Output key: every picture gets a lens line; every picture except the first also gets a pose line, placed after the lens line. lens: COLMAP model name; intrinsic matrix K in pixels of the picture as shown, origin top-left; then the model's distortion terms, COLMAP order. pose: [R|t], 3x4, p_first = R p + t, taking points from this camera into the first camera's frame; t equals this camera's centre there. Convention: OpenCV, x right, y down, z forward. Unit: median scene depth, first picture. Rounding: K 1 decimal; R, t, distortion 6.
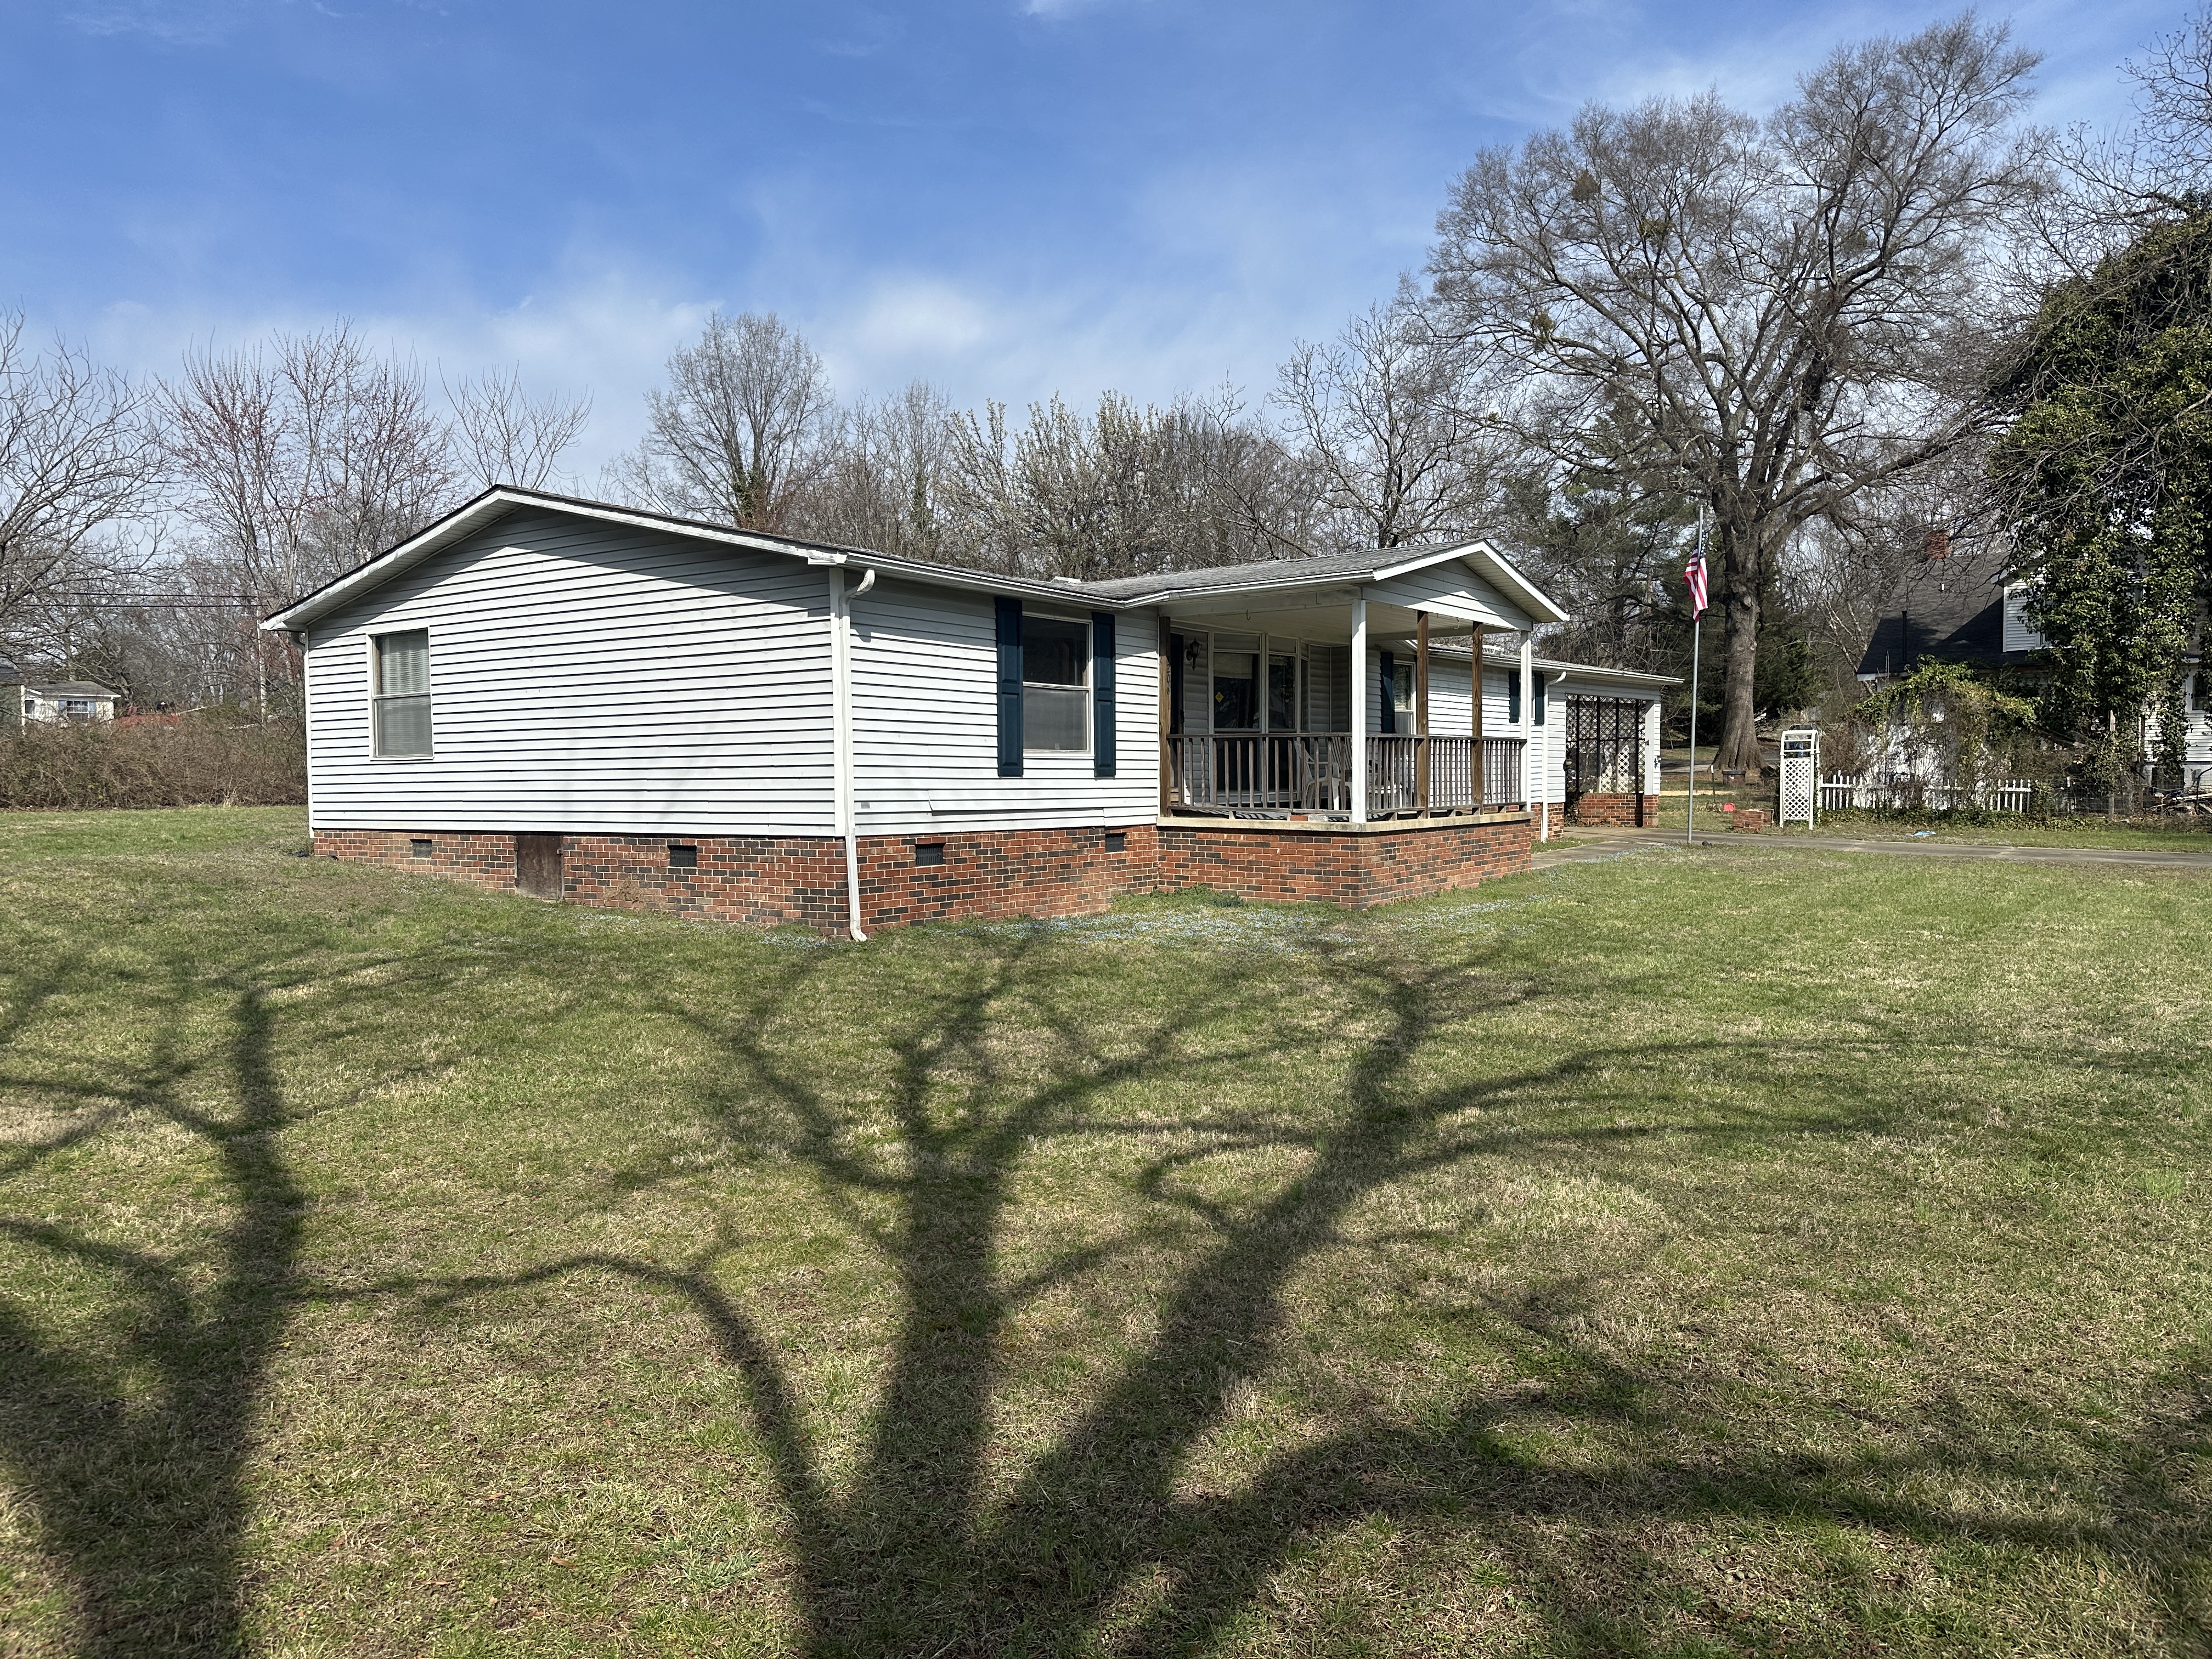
lens RADIAL K [[1555.3, 0, 1086.9], [0, 1555.3, 853.0], [0, 0, 1]] dist [0.044884, -0.033610]
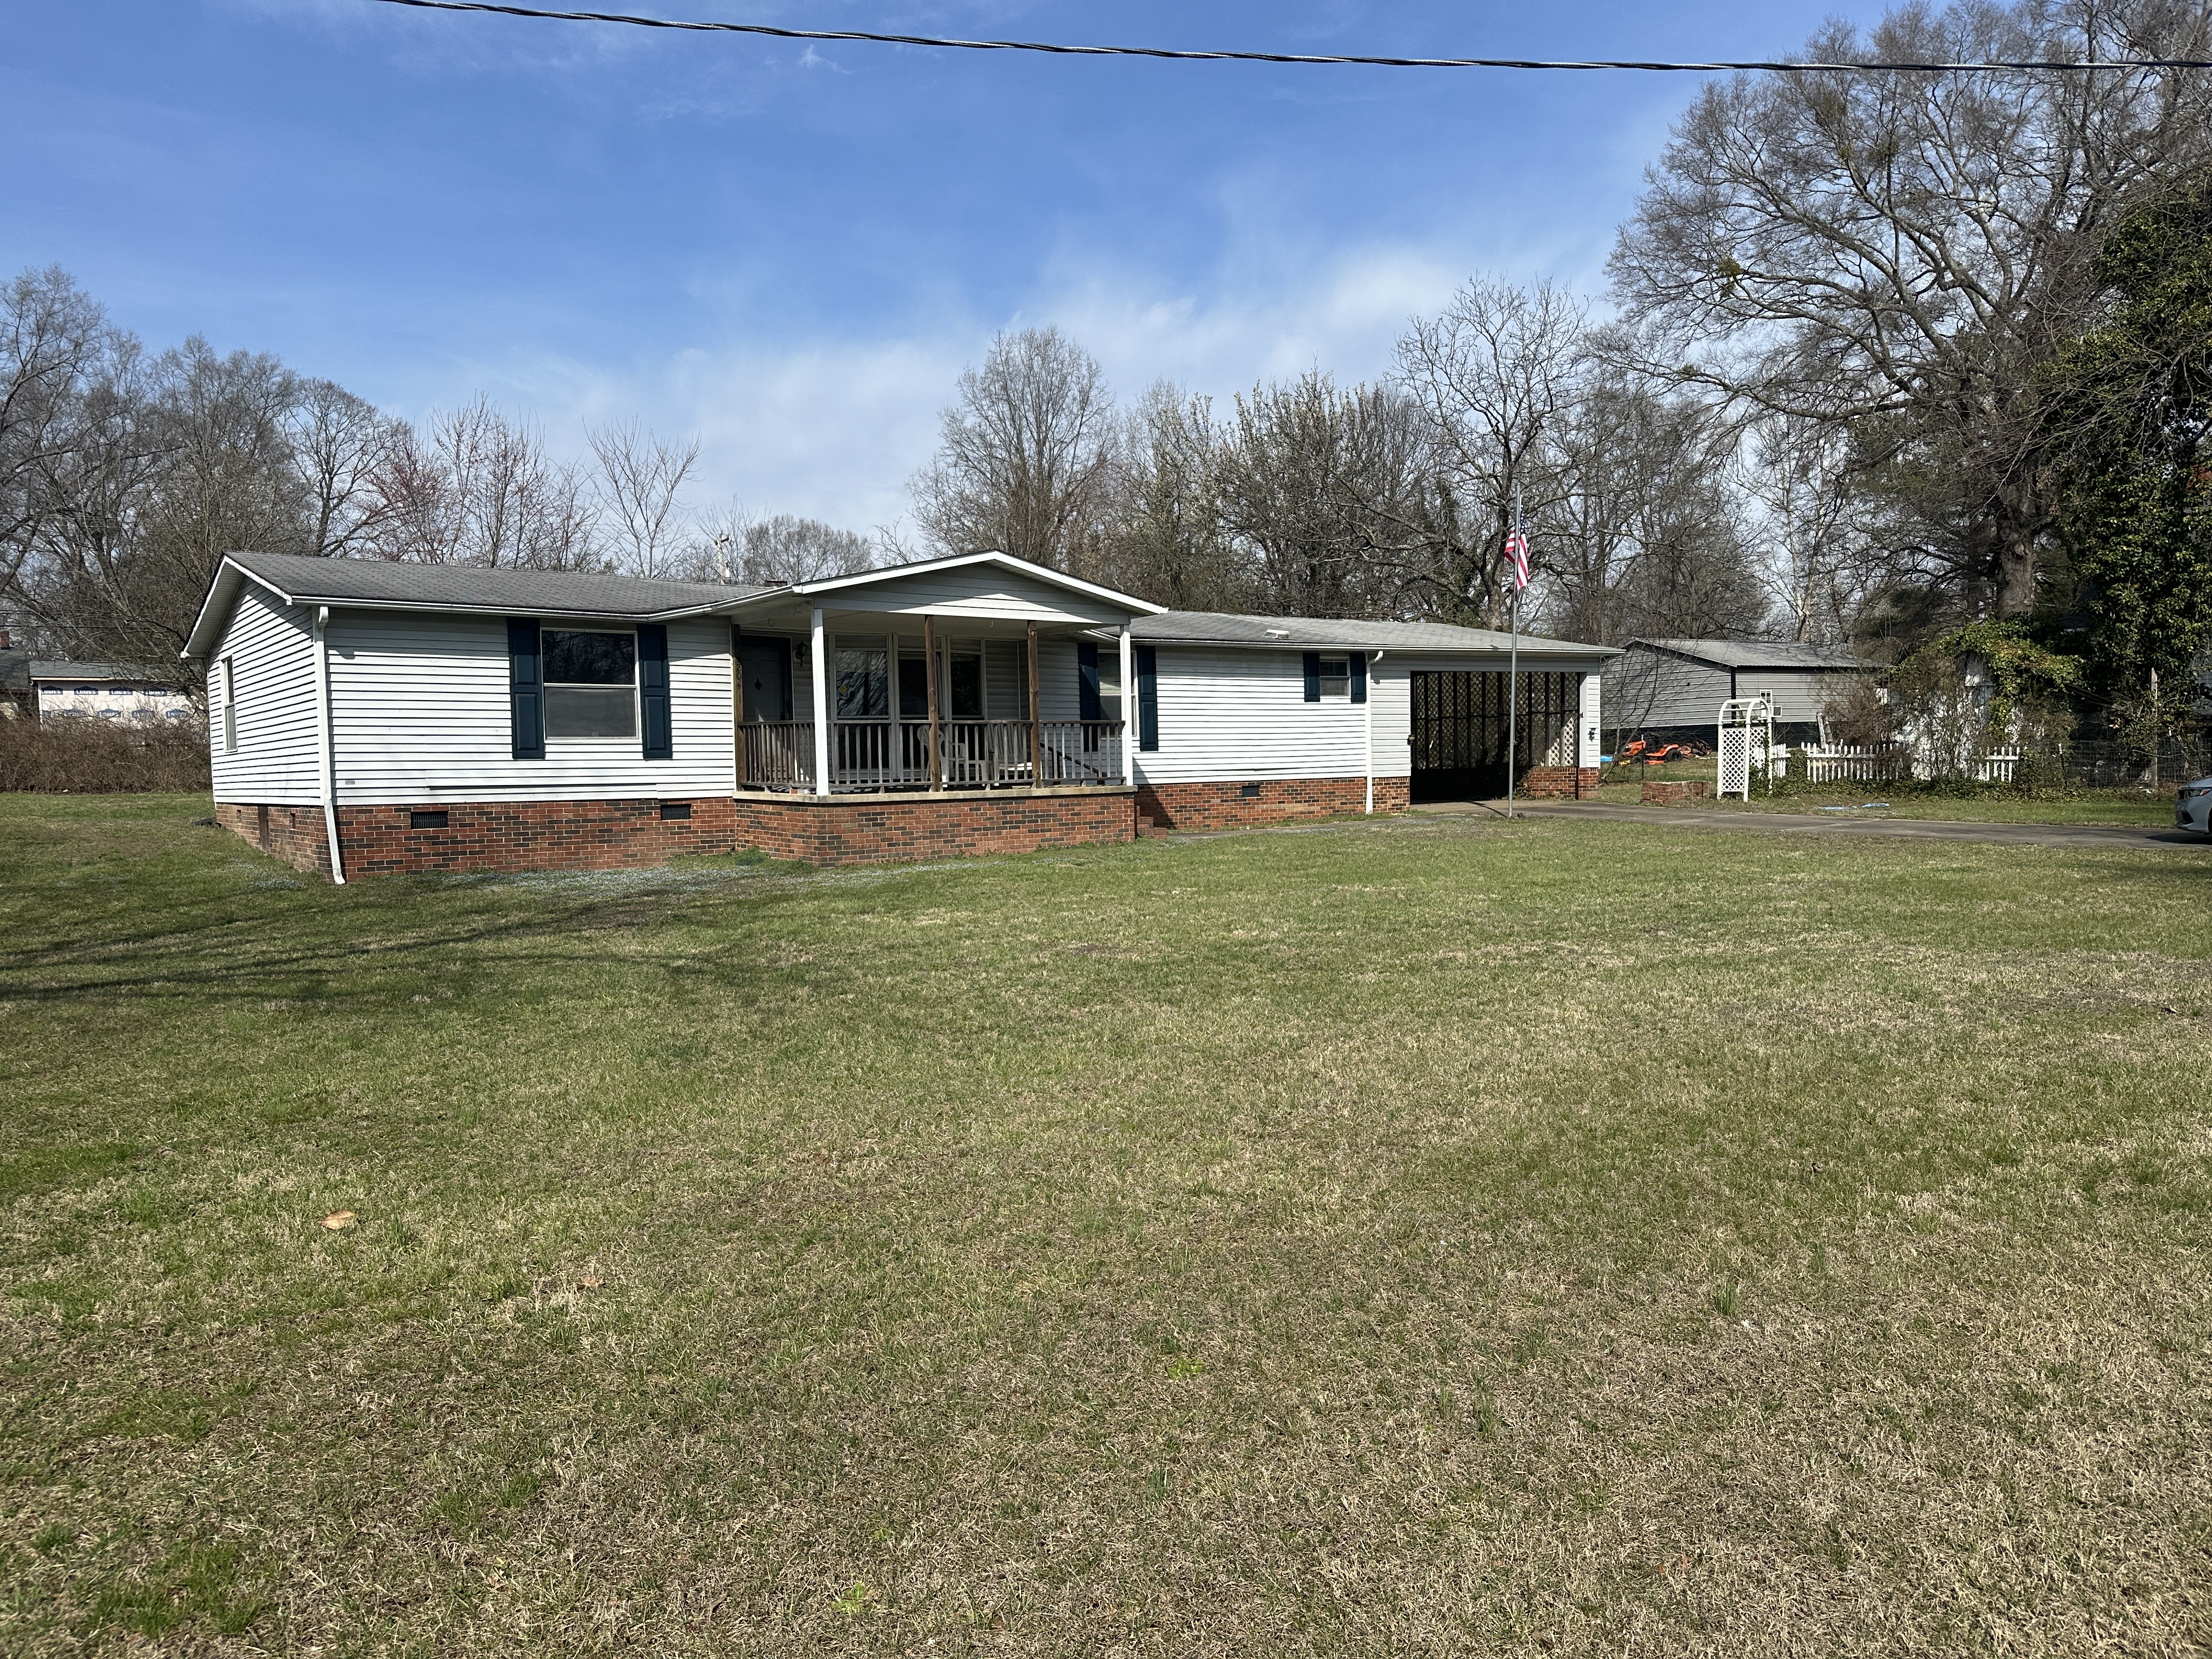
lens RADIAL K [[1555.3, 0, 1116.9], [0, 1555.3, 846.4], [0, 0, 1]] dist [0.044884, -0.033610]
pose [[0.955708, 0.005189, -0.294272, 0.685046], [-0.002357, 0.999947, 0.009979, 0.006976], [0.294308, -0.008844, 0.955670, -0.065705]]
